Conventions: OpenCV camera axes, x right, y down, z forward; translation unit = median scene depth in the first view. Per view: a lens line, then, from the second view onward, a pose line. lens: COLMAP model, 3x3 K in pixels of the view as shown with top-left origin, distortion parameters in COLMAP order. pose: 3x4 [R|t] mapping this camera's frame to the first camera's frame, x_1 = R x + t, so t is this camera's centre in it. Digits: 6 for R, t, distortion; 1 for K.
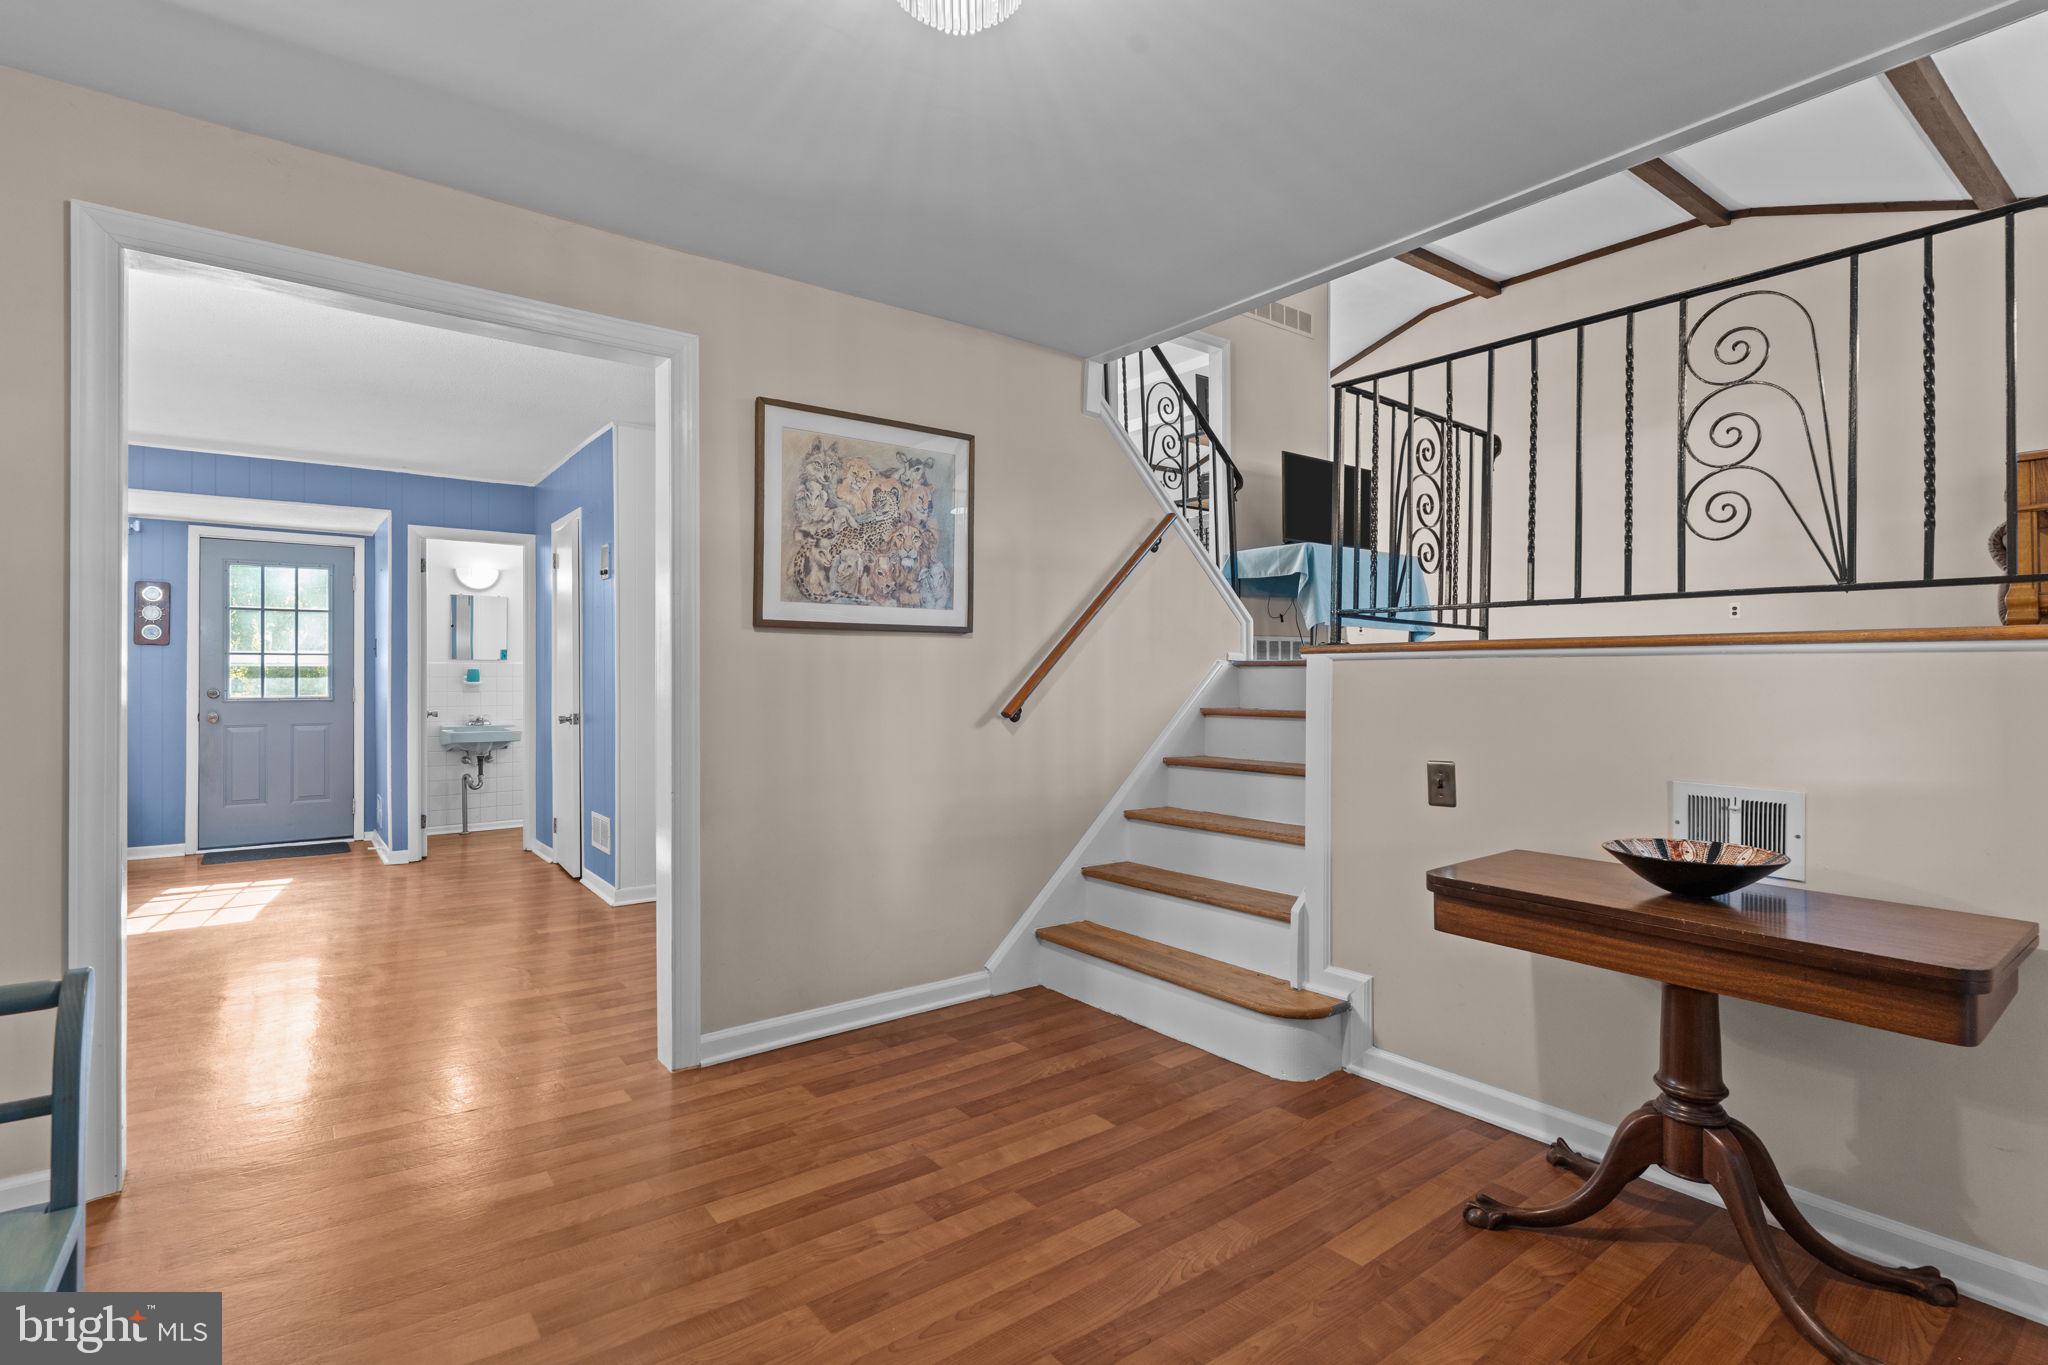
lens RADIAL K [[969.1, 0, 1024.5], [0, 969.1, 672.4], [0, 0, 1]] dist [0.001621, 0.000346]
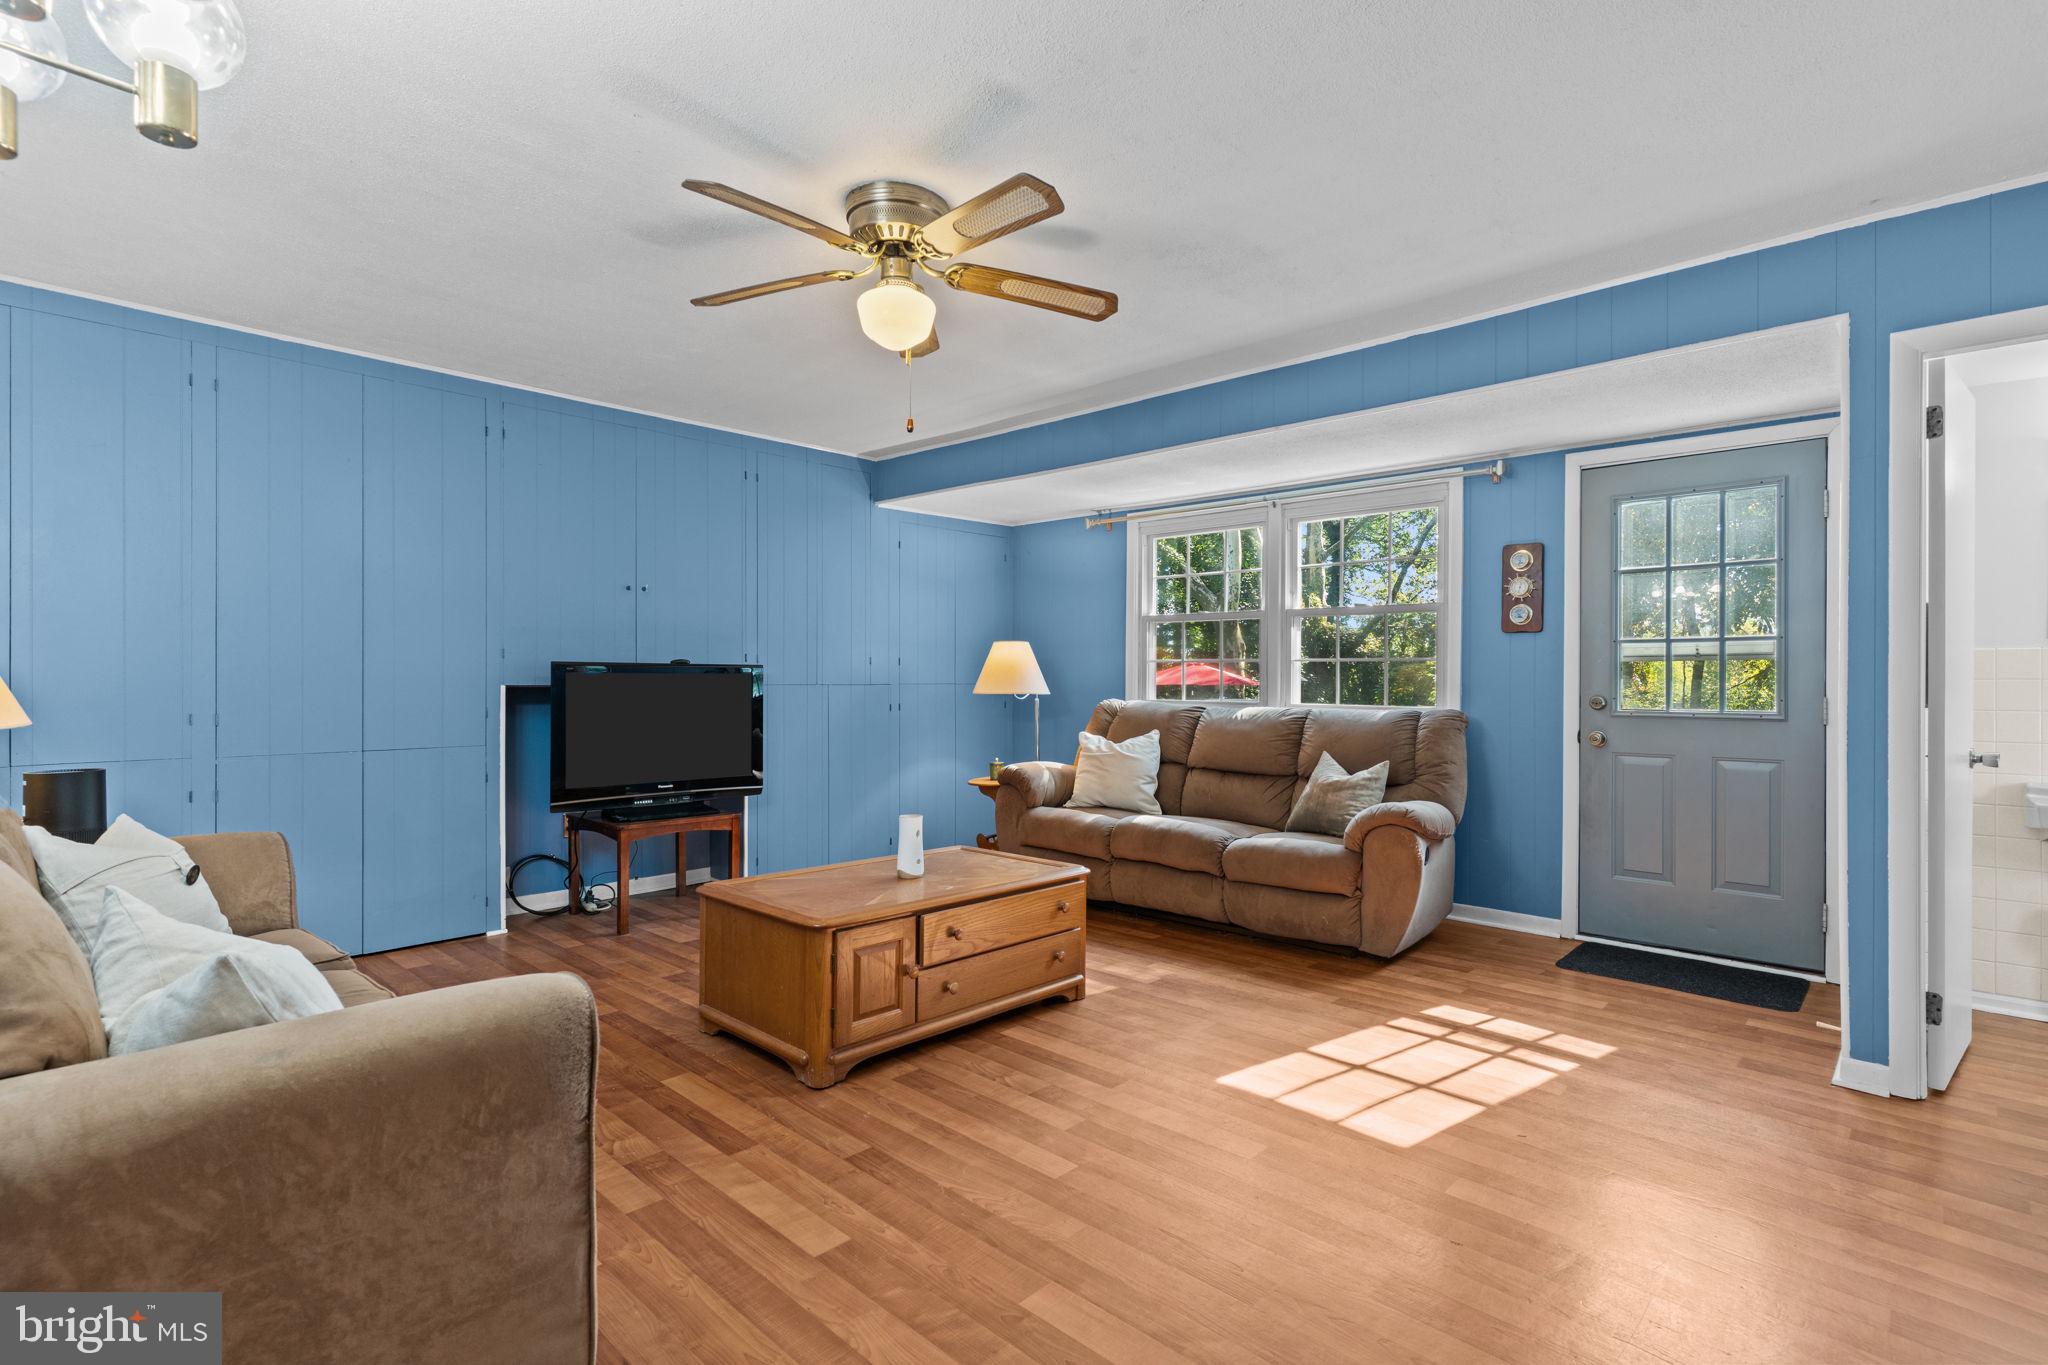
lens RADIAL K [[969.1, 0, 1025.7], [0, 969.1, 672.7], [0, 0, 1]] dist [0.001621, 0.000346]
pose [[0.161436, -0.004831, -0.986871, -0.253581], [-0.003566, 0.999979, -0.005479, 0.006609], [0.986877, 0.004404, 0.161416, 0.522655]]
